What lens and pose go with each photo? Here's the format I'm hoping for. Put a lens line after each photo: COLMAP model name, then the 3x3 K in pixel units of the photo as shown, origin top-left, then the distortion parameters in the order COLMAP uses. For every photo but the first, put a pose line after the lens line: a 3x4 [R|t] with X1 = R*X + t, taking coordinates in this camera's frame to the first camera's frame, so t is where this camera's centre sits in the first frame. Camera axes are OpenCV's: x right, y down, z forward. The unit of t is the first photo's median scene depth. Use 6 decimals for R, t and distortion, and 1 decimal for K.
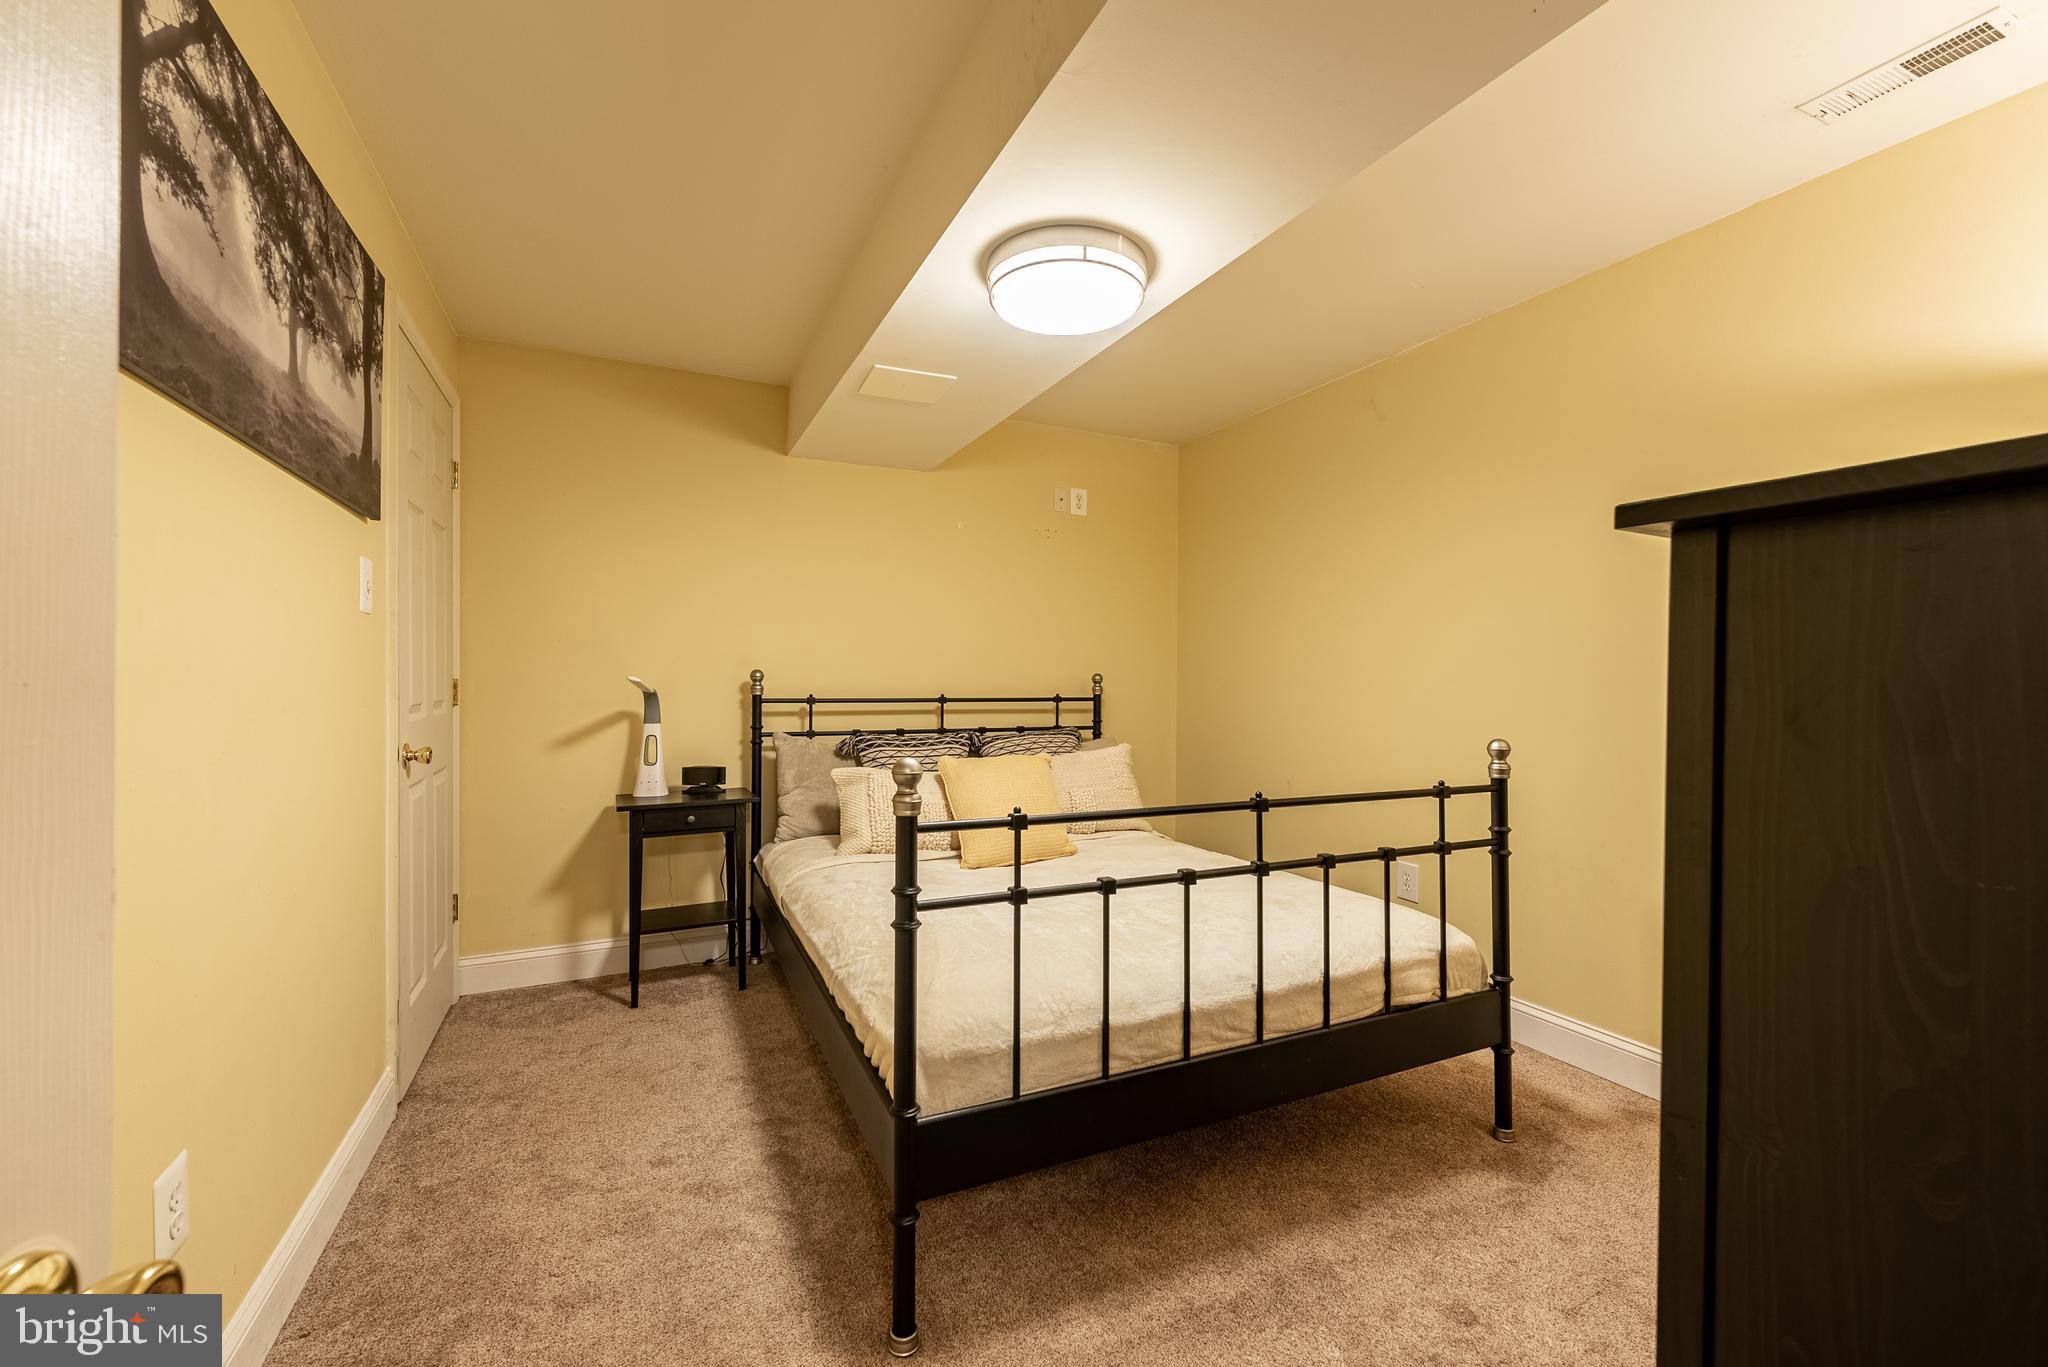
lens RADIAL K [[829.4, 0, 1022.9], [0, 829.4, 679.3], [0, 0, 1]] dist [0.001485, -0.002175]
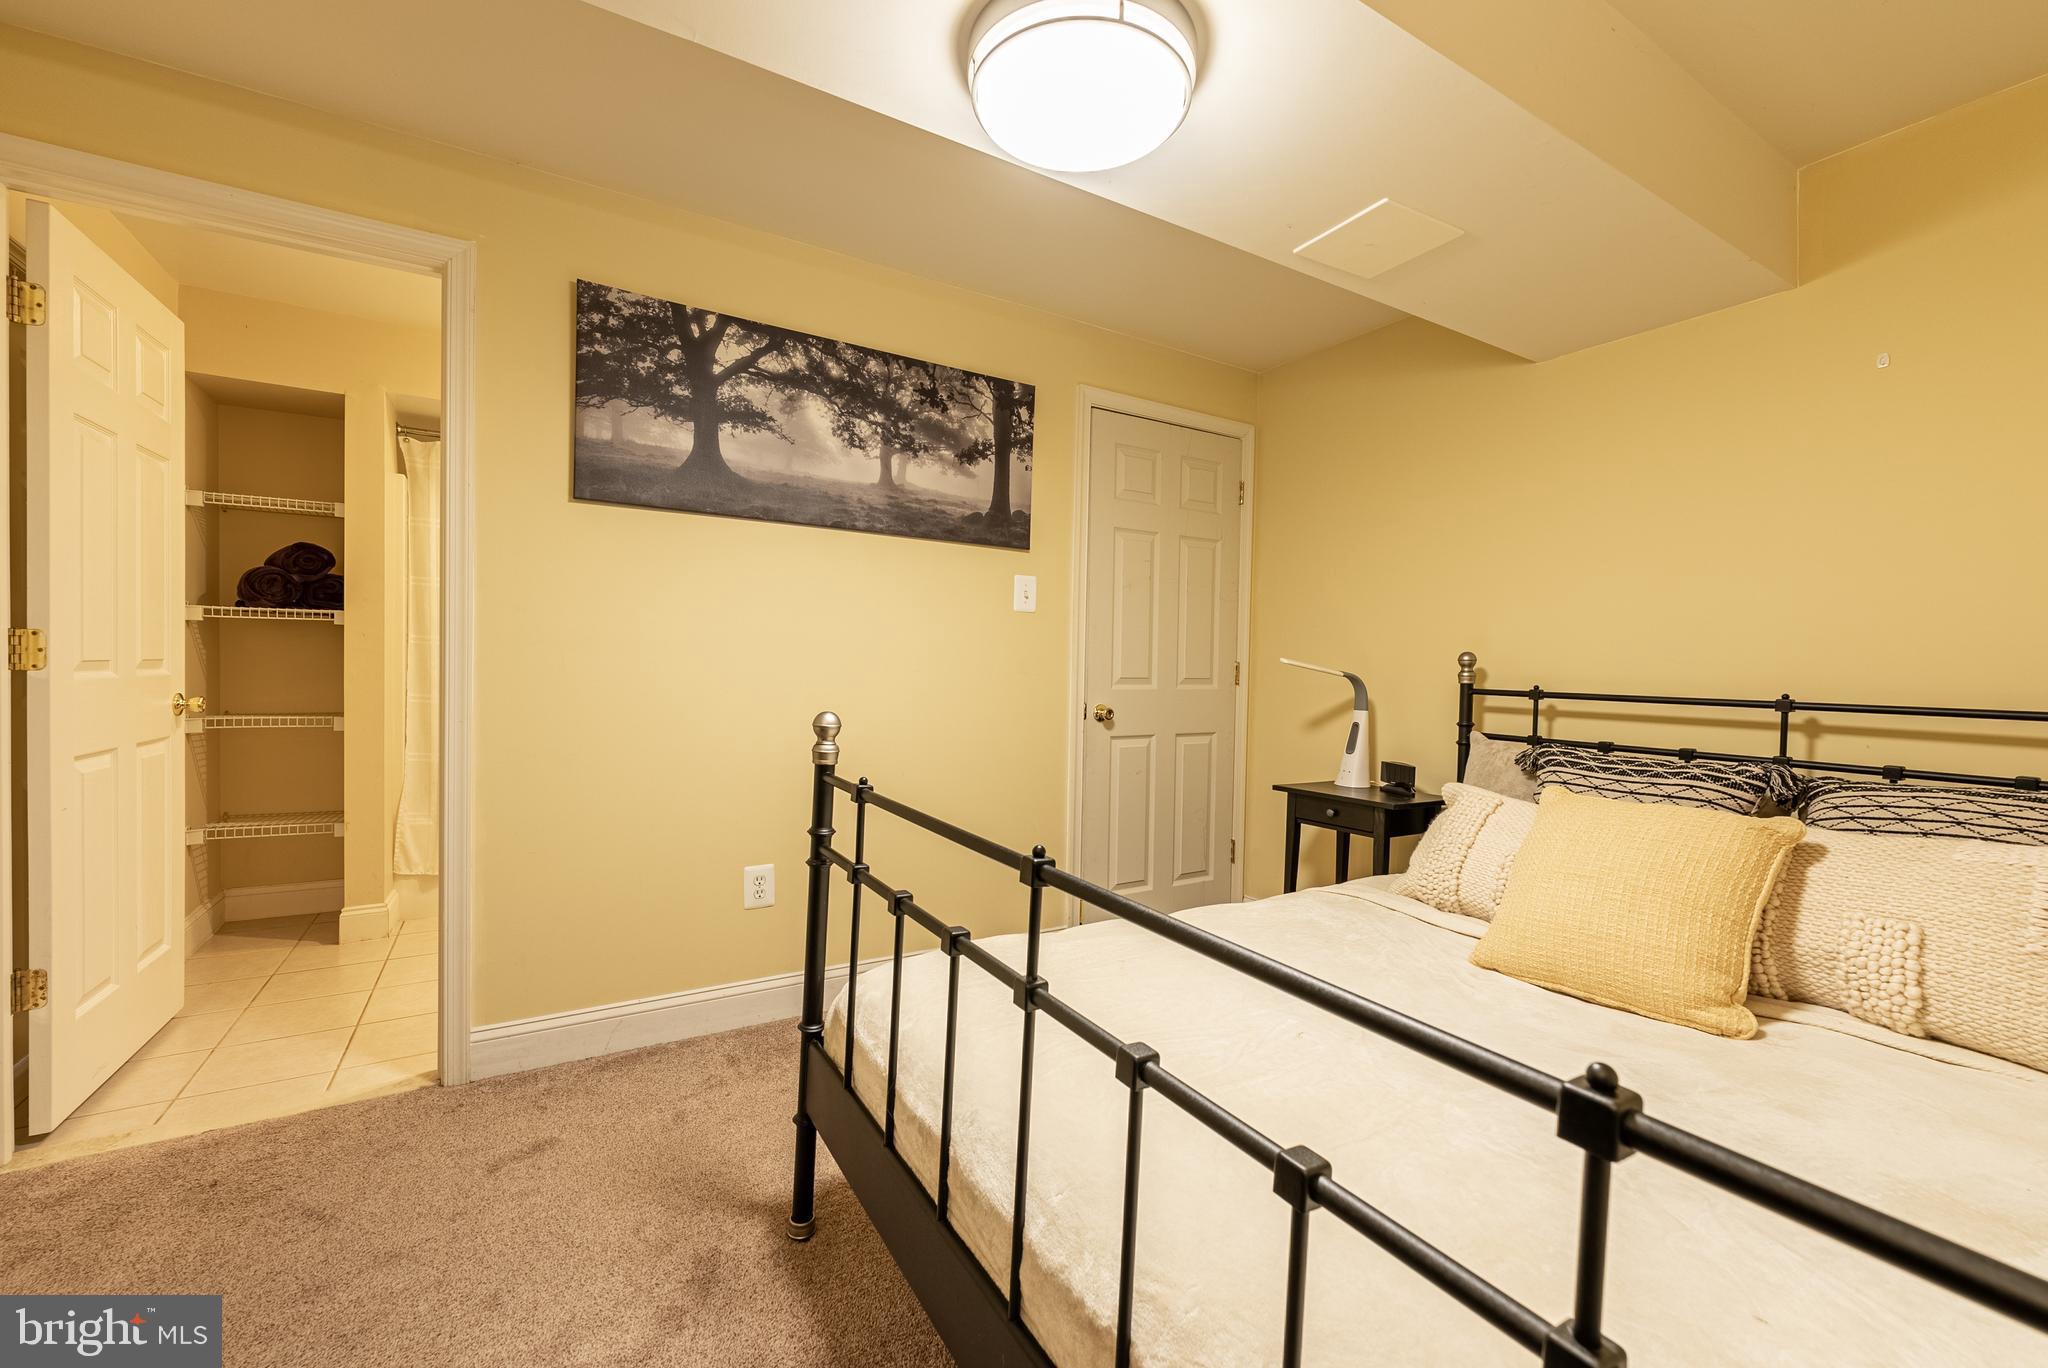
lens RADIAL K [[829.4, 0, 1029.2], [0, 829.4, 687.8], [0, 0, 1]] dist [0.001485, -0.002175]
pose [[0.099502, 0.024721, -0.994730, 0.449505], [-0.021730, 0.999507, 0.022667, 0.014101], [0.994800, 0.019360, 0.099990, 0.536034]]
